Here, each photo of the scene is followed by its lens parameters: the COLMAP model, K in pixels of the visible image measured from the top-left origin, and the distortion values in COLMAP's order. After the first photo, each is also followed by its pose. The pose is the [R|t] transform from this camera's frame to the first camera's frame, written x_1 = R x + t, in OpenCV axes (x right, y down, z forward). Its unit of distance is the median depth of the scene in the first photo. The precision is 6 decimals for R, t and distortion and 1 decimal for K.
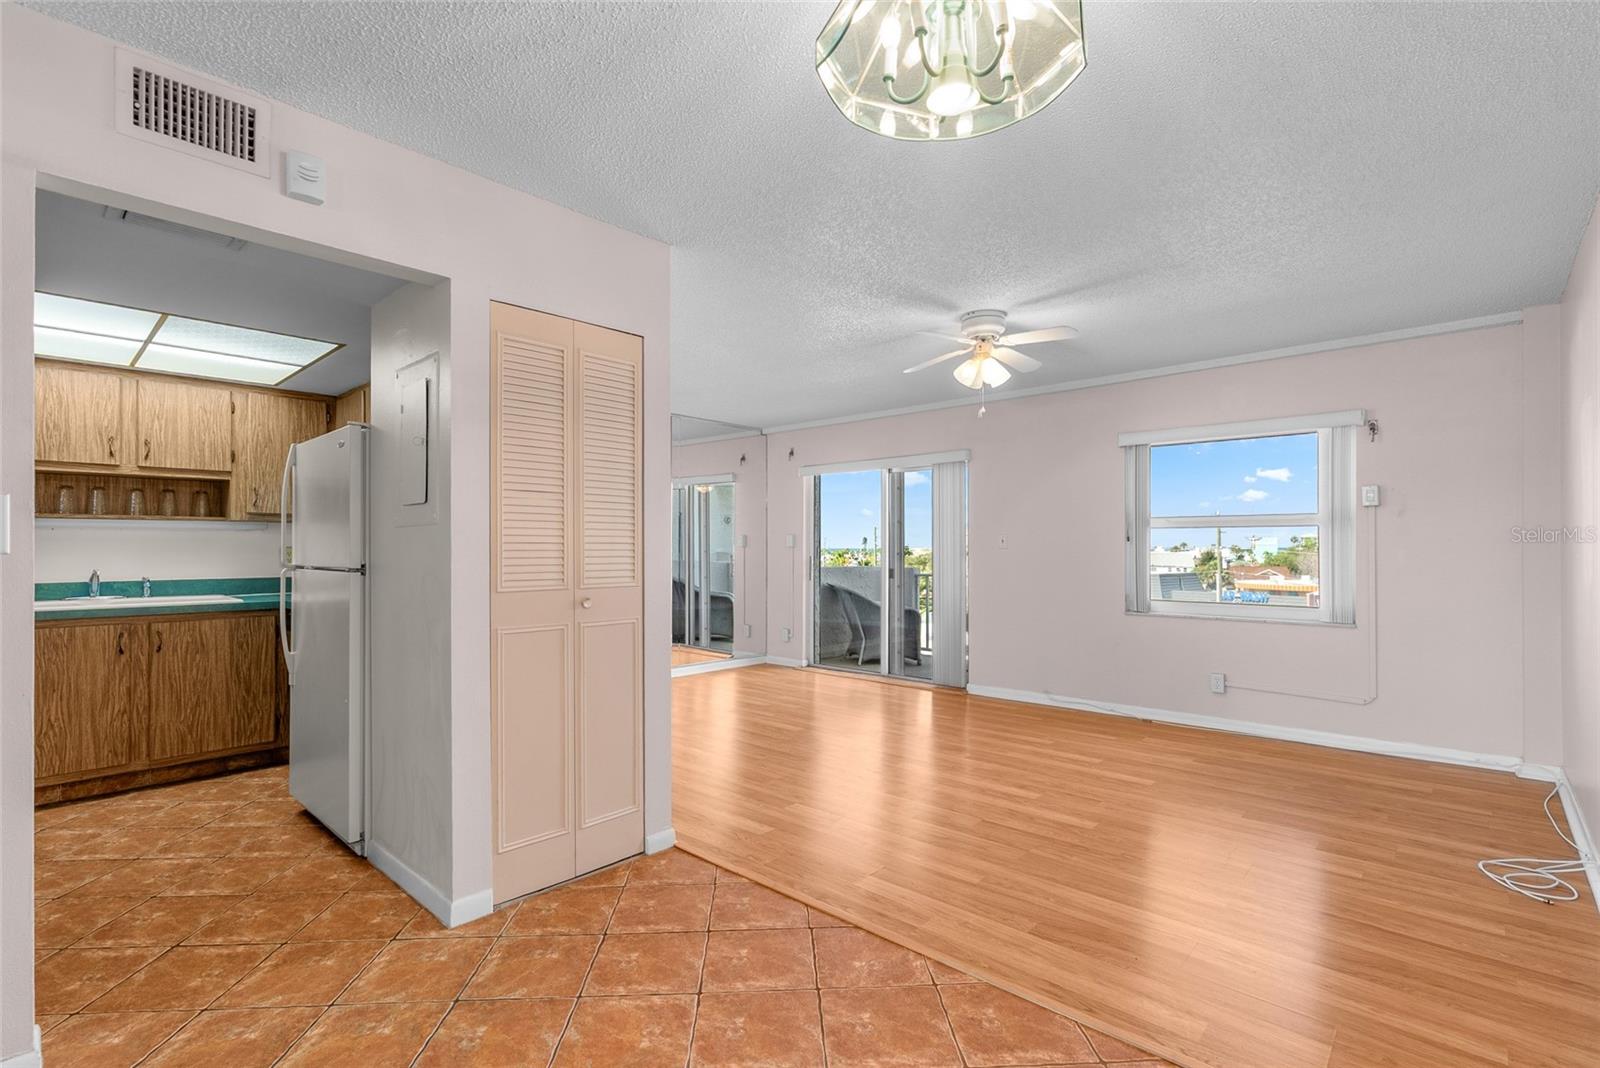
lens RADIAL K [[736.4, 0, 808.4], [0, 736.4, 544.0], [0, 0, 1]] dist [-0.003282, 0.000011]
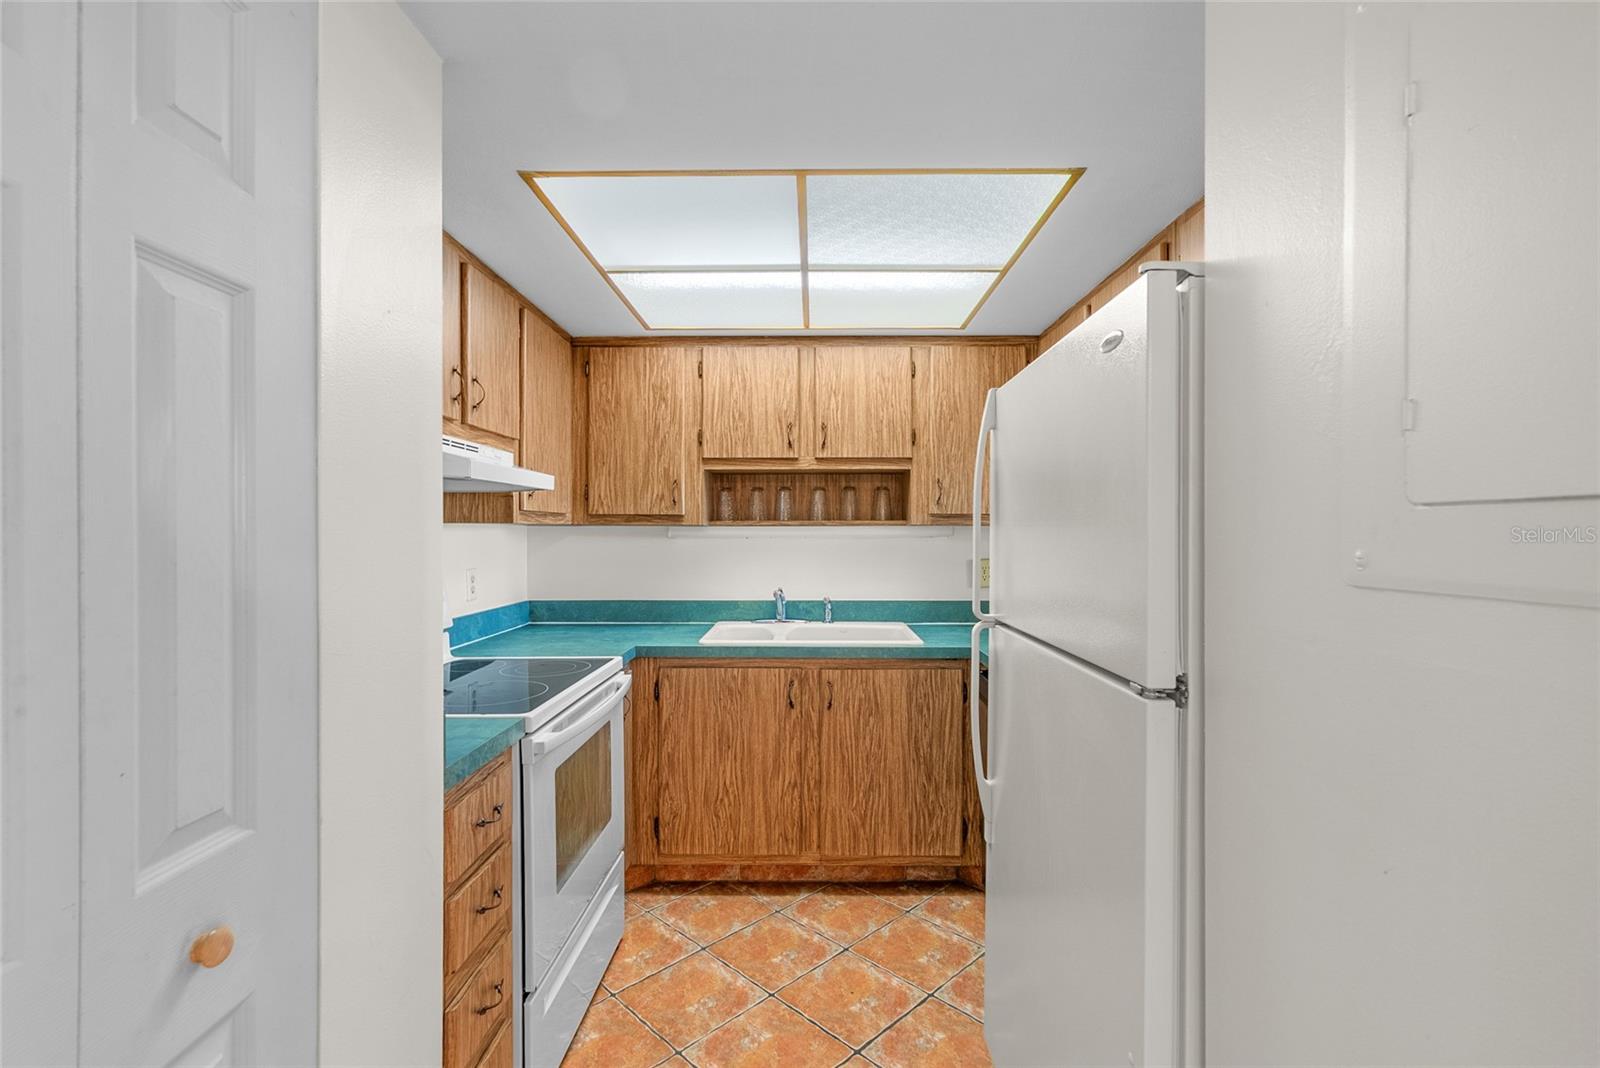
lens RADIAL K [[715.7, 0, 800.0], [0, 715.7, 534.0], [0, 0, 1]] dist [-0.003078, 0.000311]
pose [[0.661610, 0.003997, -0.749837, -0.357588], [0.001526, 0.999977, 0.006677, -0.030902], [0.749847, -0.005562, 0.661588, 0.489593]]
